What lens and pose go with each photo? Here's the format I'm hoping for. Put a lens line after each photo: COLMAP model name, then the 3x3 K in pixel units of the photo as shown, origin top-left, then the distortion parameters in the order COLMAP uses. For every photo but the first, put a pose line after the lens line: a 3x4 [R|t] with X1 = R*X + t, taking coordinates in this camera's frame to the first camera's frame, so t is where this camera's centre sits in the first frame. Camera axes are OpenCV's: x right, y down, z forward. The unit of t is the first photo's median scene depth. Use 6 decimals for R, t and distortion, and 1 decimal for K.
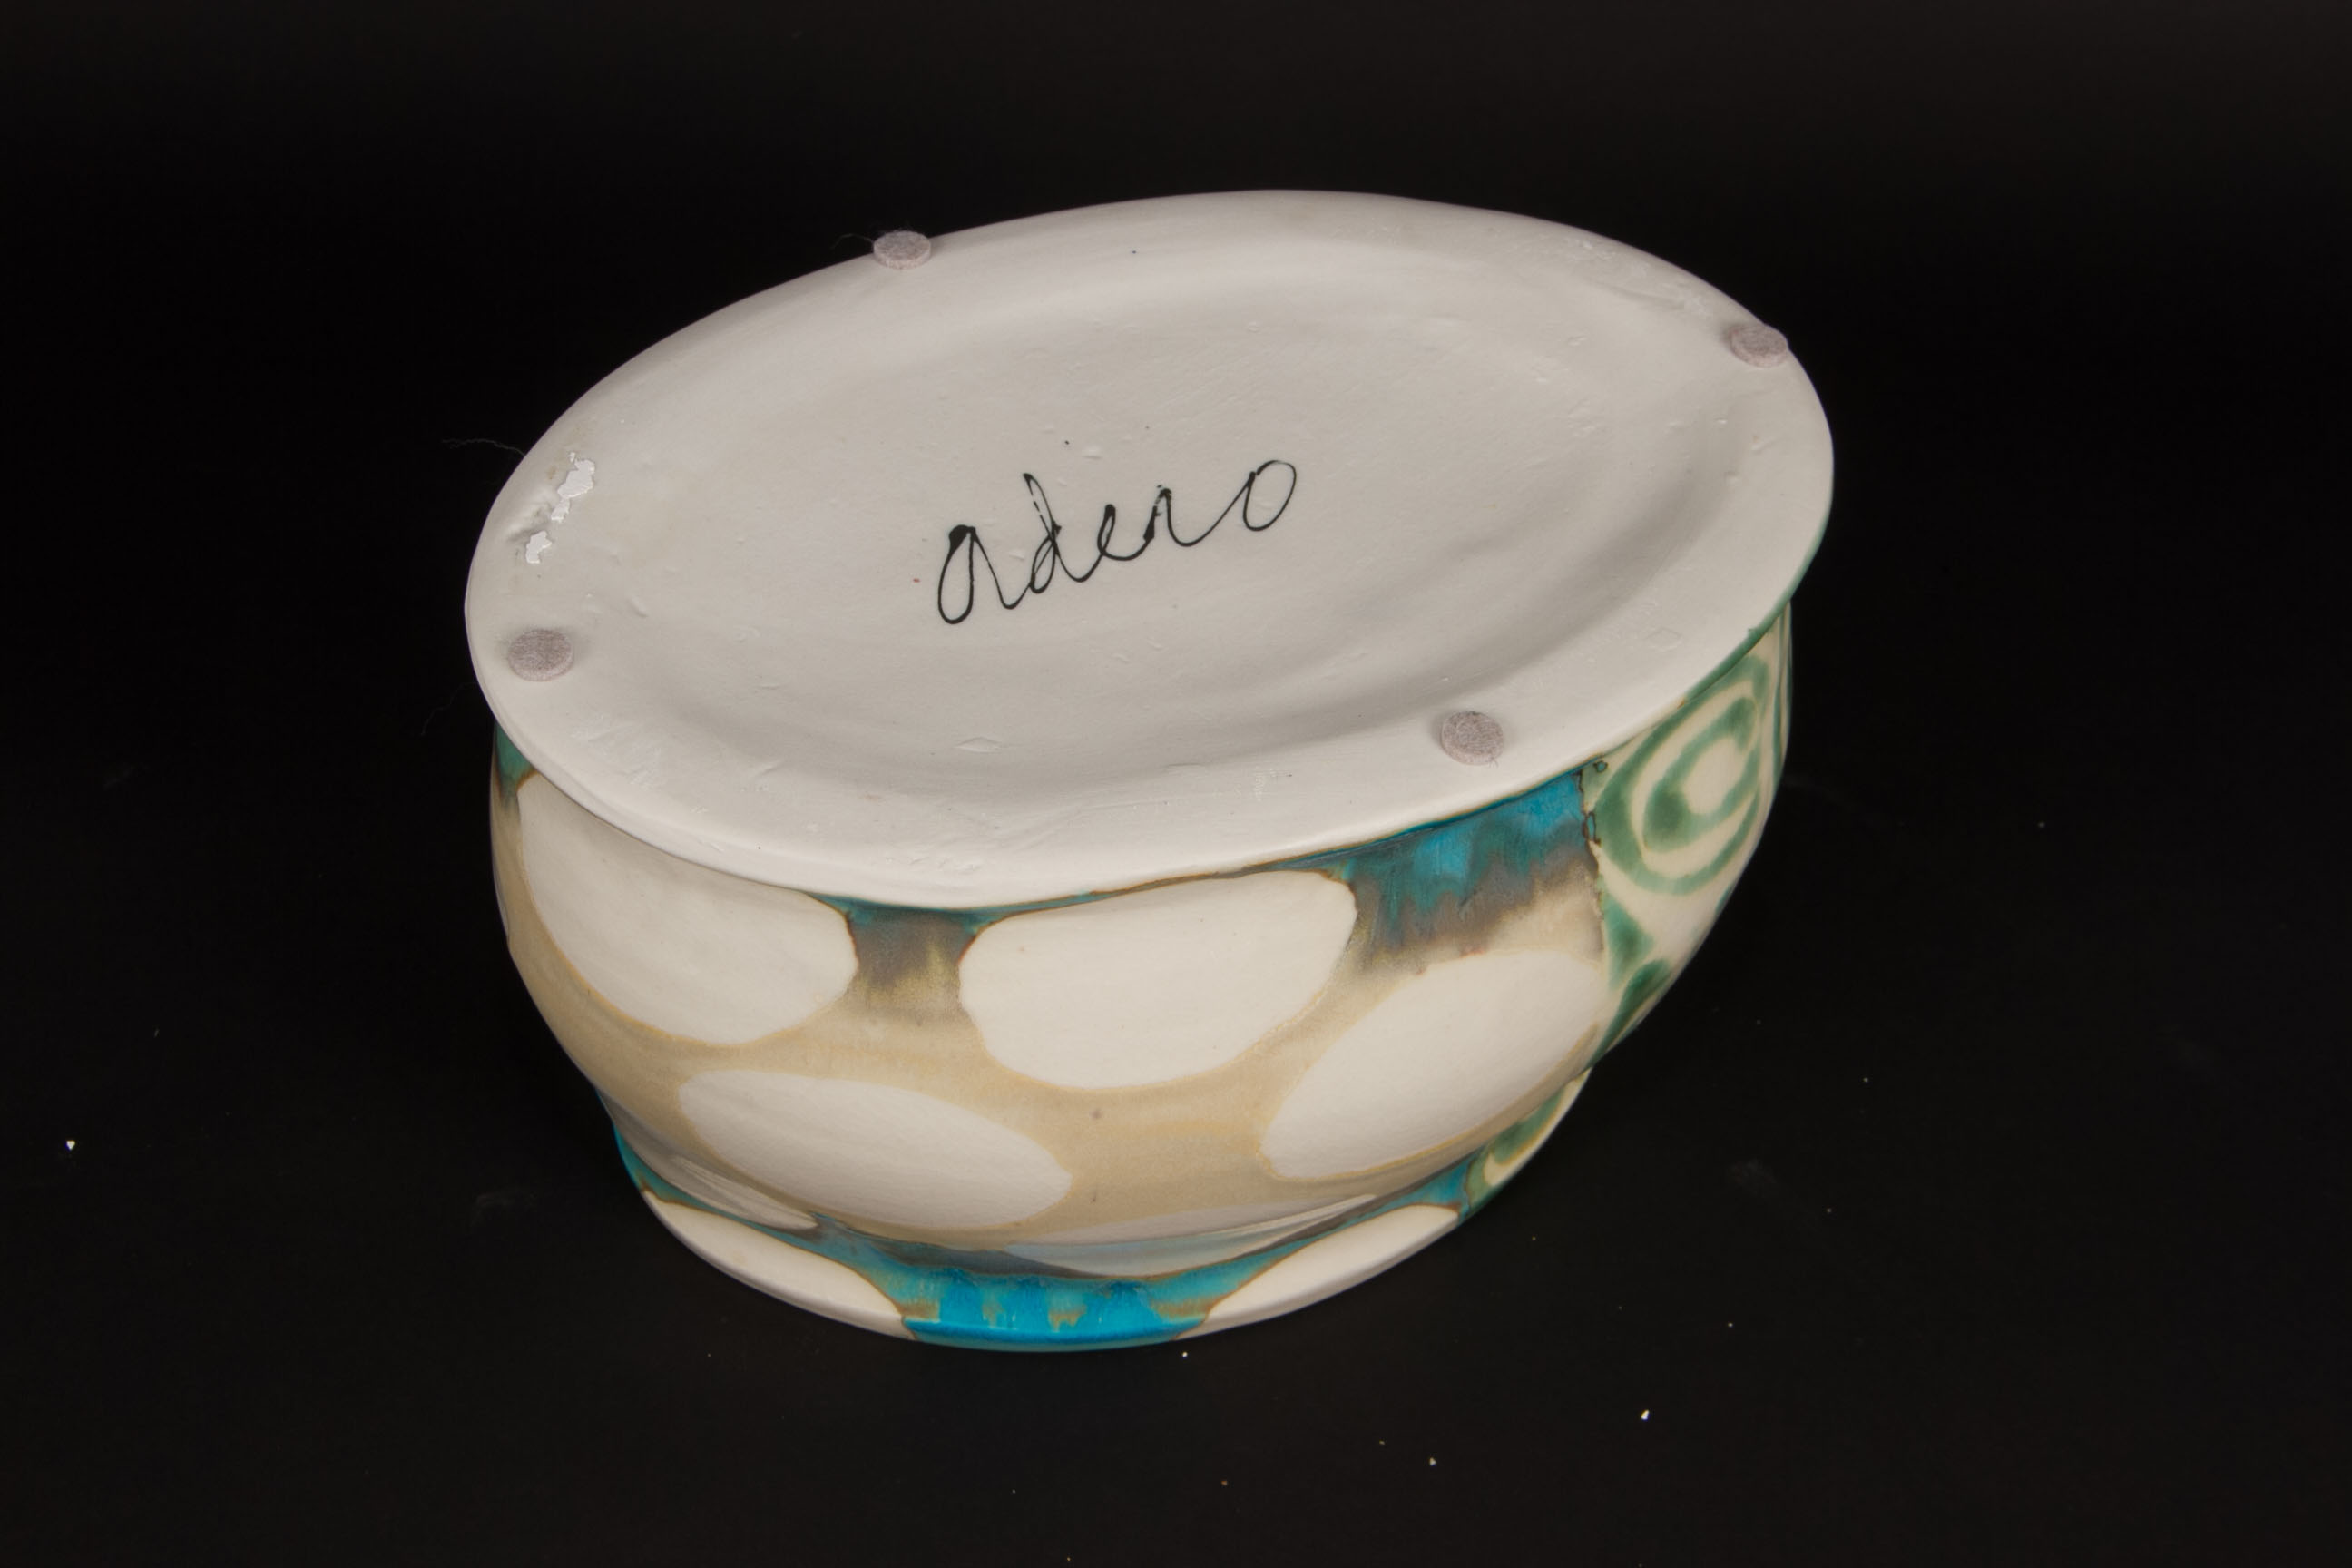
lens RADIAL K [[3827.5, 0, 1173.6], [0, 3827.5, 772.4], [0, 0, 1]] dist [-0.069155, 0.000000]
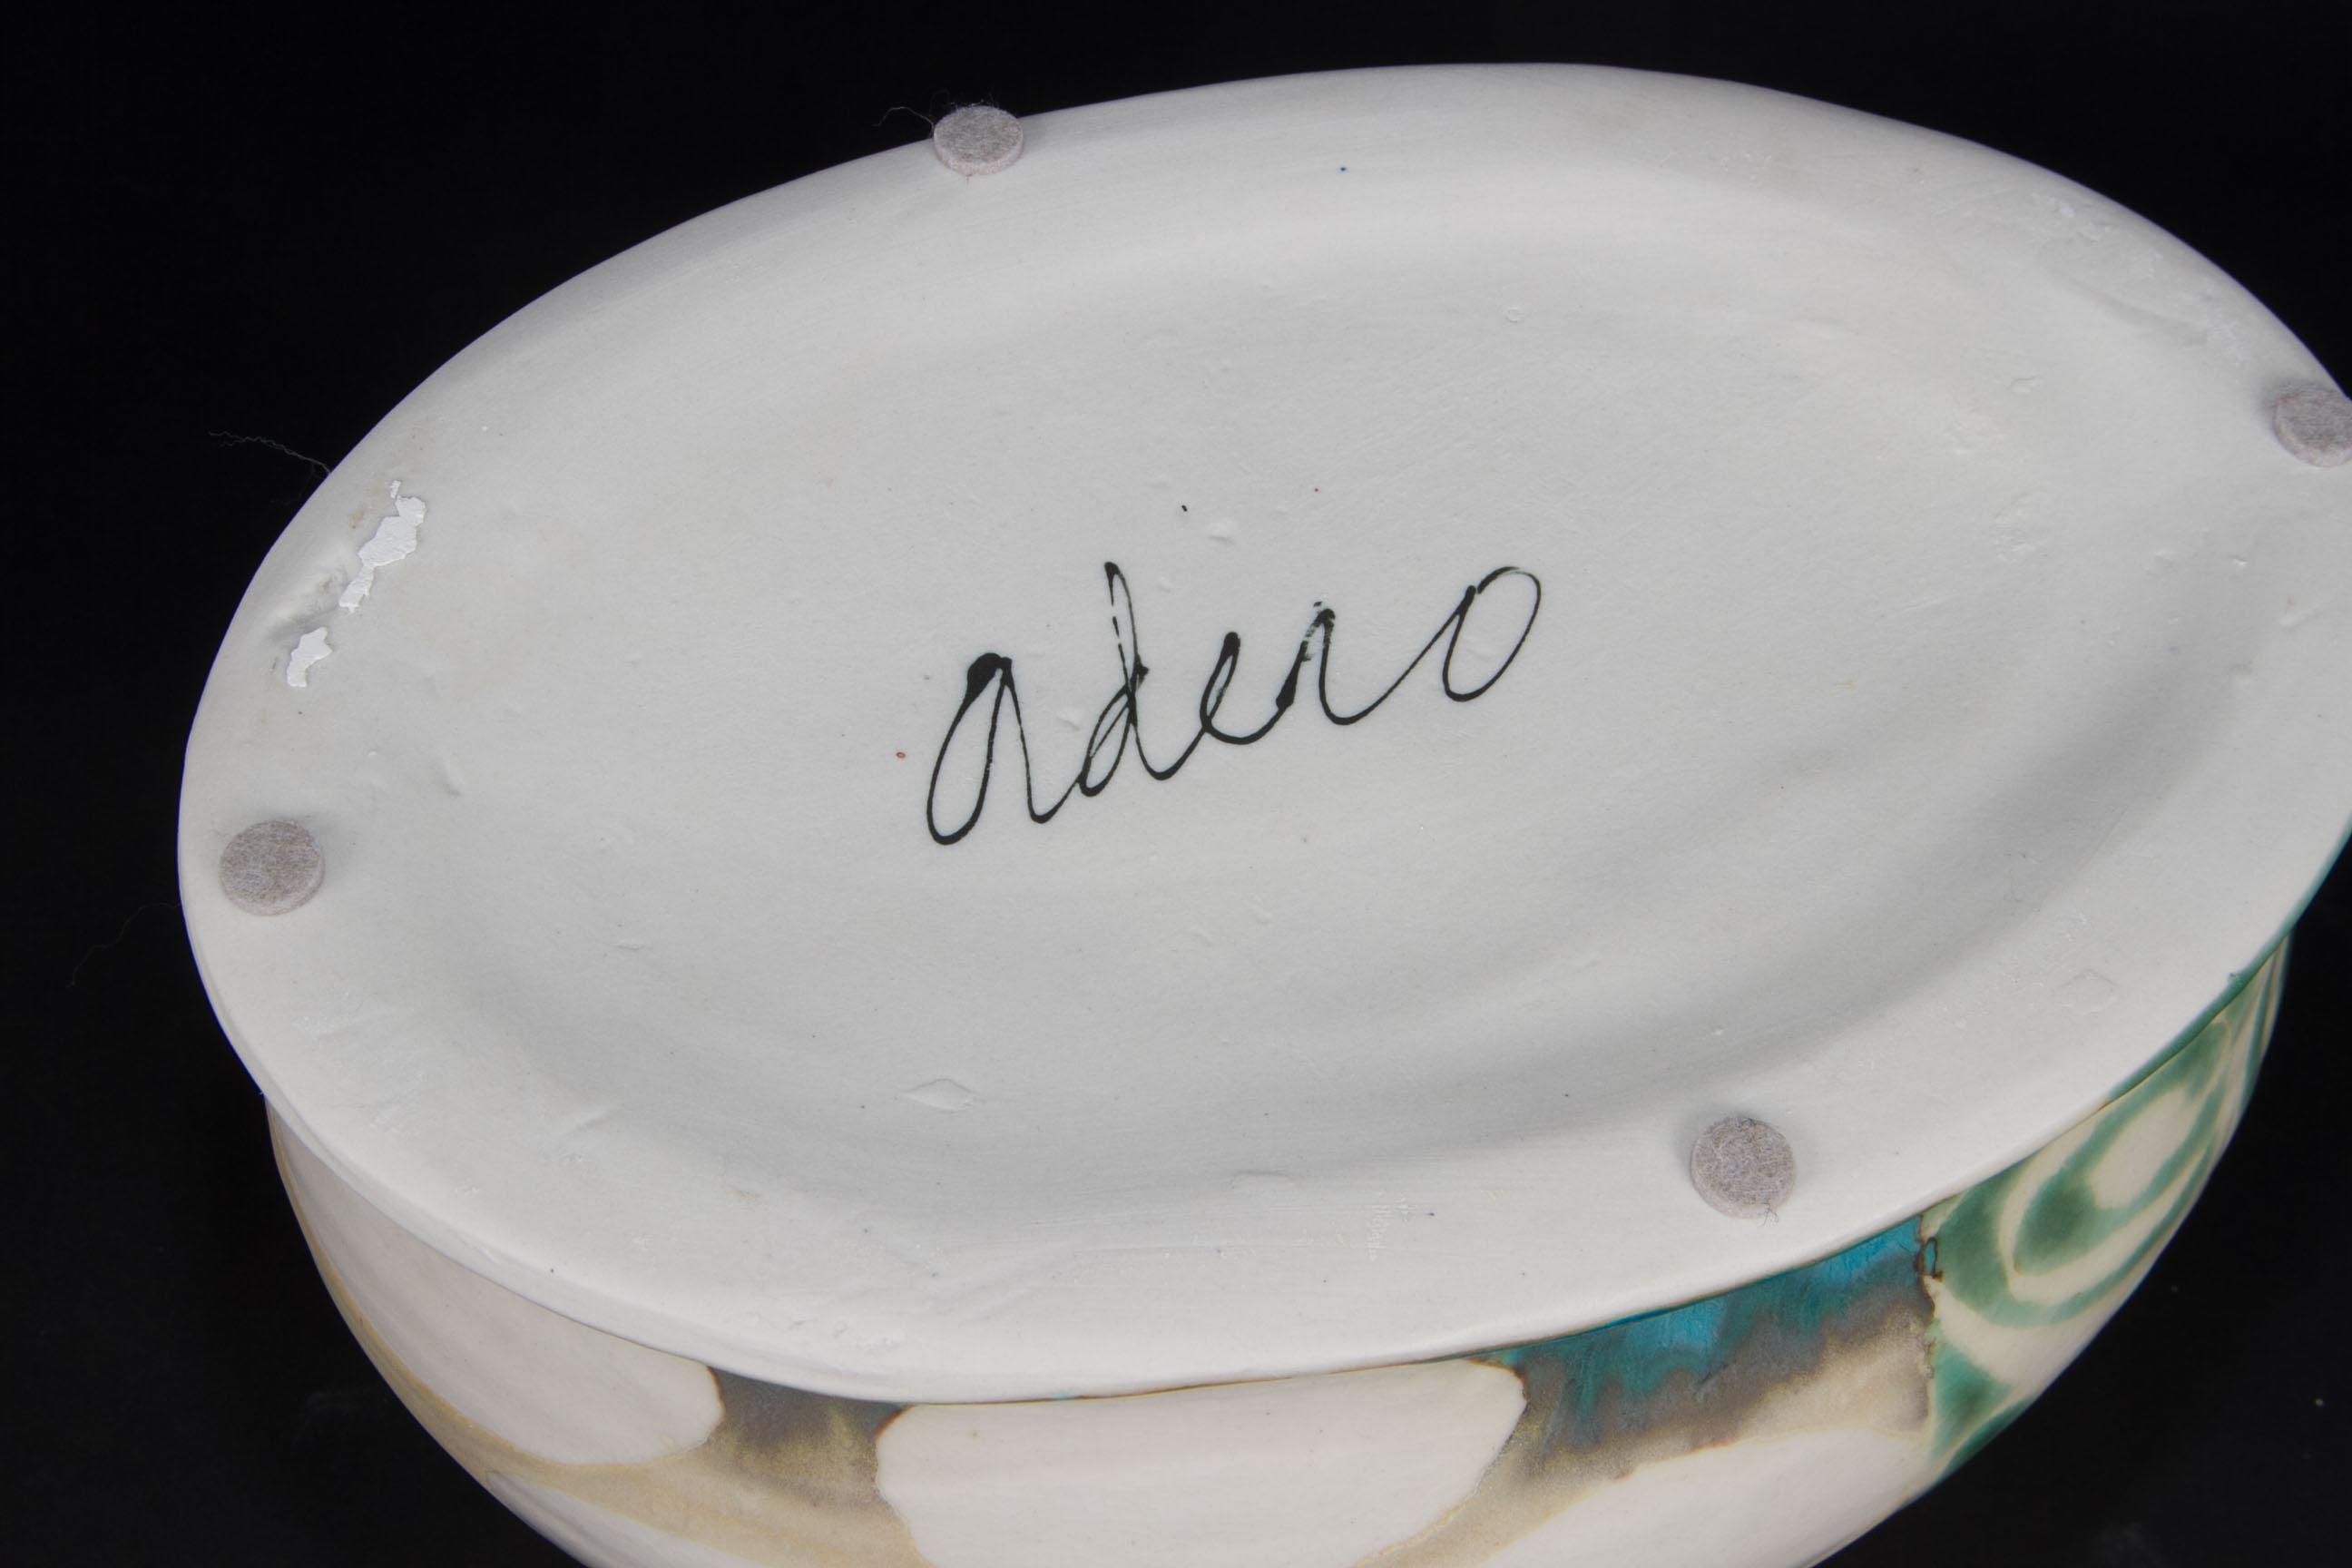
lens RADIAL K [[3827.5, 0, 1180.8], [0, 3827.5, 799.4], [0, 0, 1]] dist [-0.069155, 0.000000]
pose [[0.988255, 0.112297, -0.103640, 0.043779], [-0.089761, 0.975464, 0.201030, -0.171567], [0.123672, -0.189366, 0.974087, 0.386024]]
